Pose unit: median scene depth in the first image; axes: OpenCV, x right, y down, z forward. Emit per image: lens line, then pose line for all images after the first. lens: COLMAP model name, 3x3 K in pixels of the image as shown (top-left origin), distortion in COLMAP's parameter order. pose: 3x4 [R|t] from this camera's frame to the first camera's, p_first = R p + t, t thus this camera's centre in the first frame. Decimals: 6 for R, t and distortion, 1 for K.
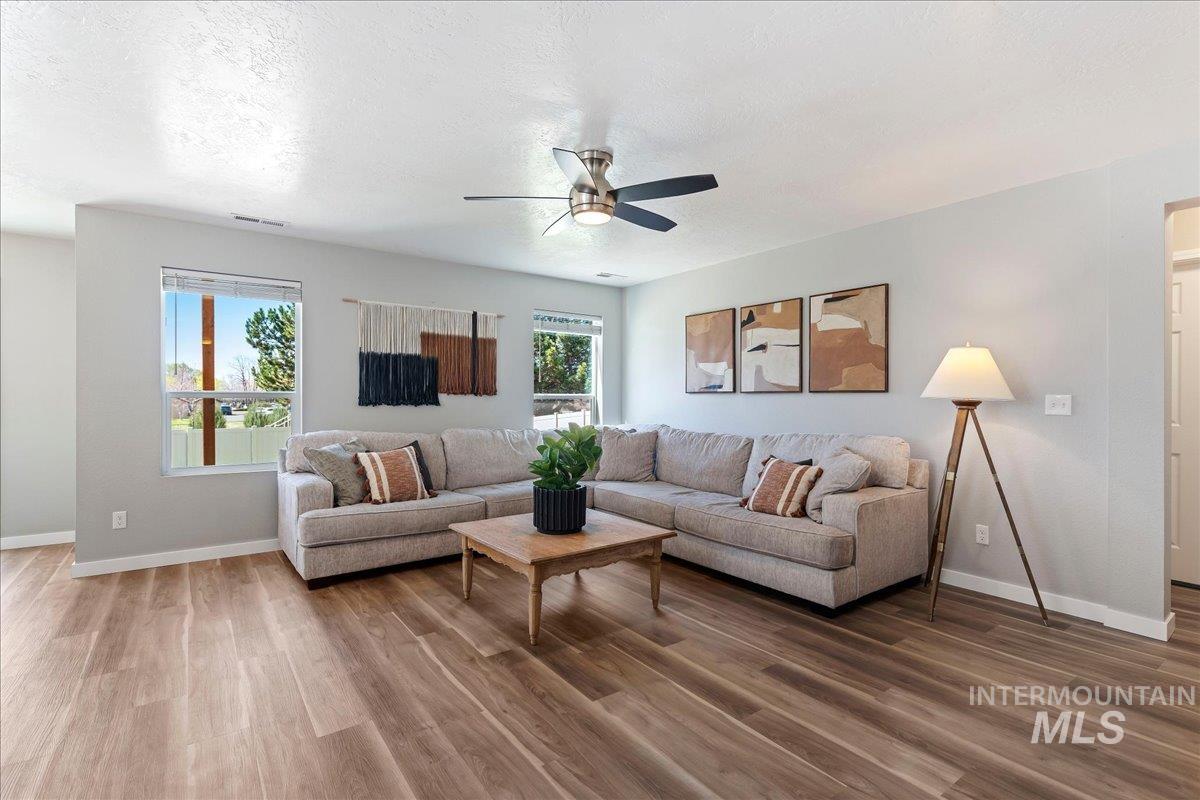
lens RADIAL K [[577.8, 0, 599.0], [0, 577.8, 395.2], [0, 0, 1]] dist [0.005121, 0.000323]
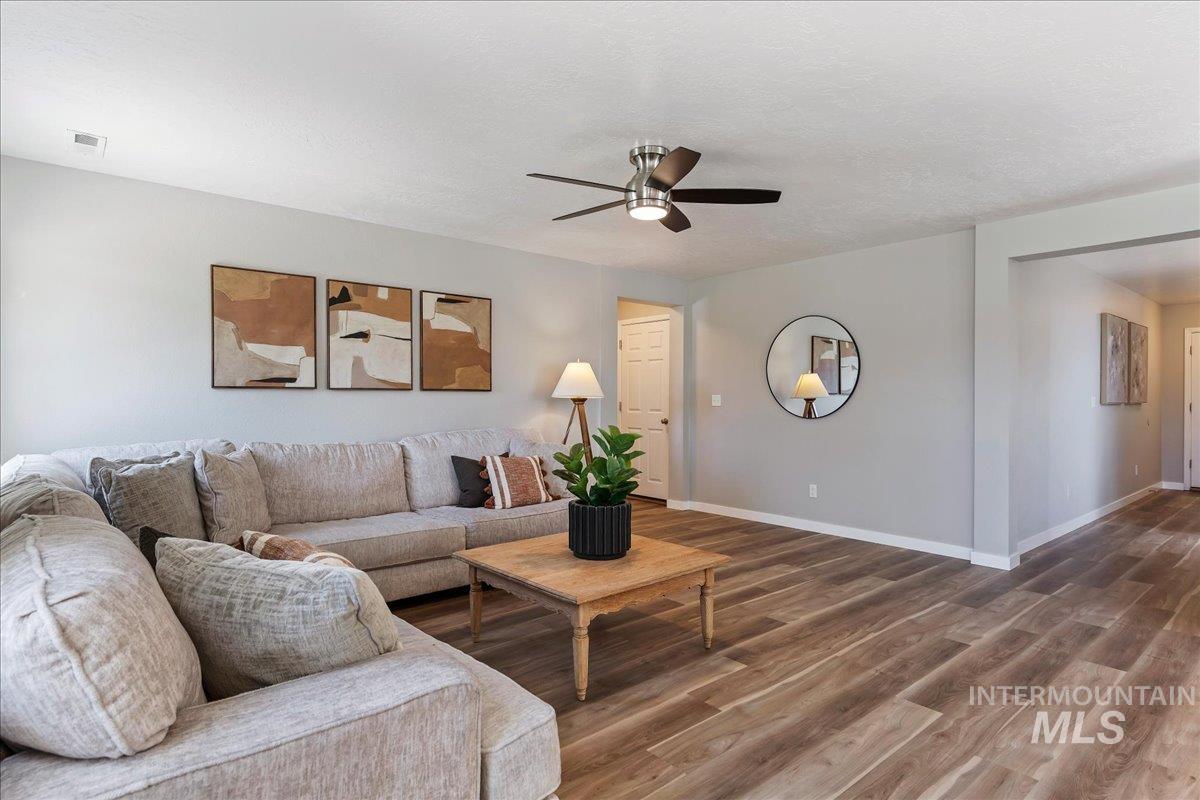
lens RADIAL K [[656.2, 0, 596.3], [0, 656.2, 399.6], [0, 0, 1]] dist [0.003627, -0.000664]
pose [[-0.108863, -0.006355, 0.994036, -0.792077], [-0.009938, 0.999937, 0.005304, 0.002221], [-0.994007, -0.009301, -0.108920, 0.865770]]
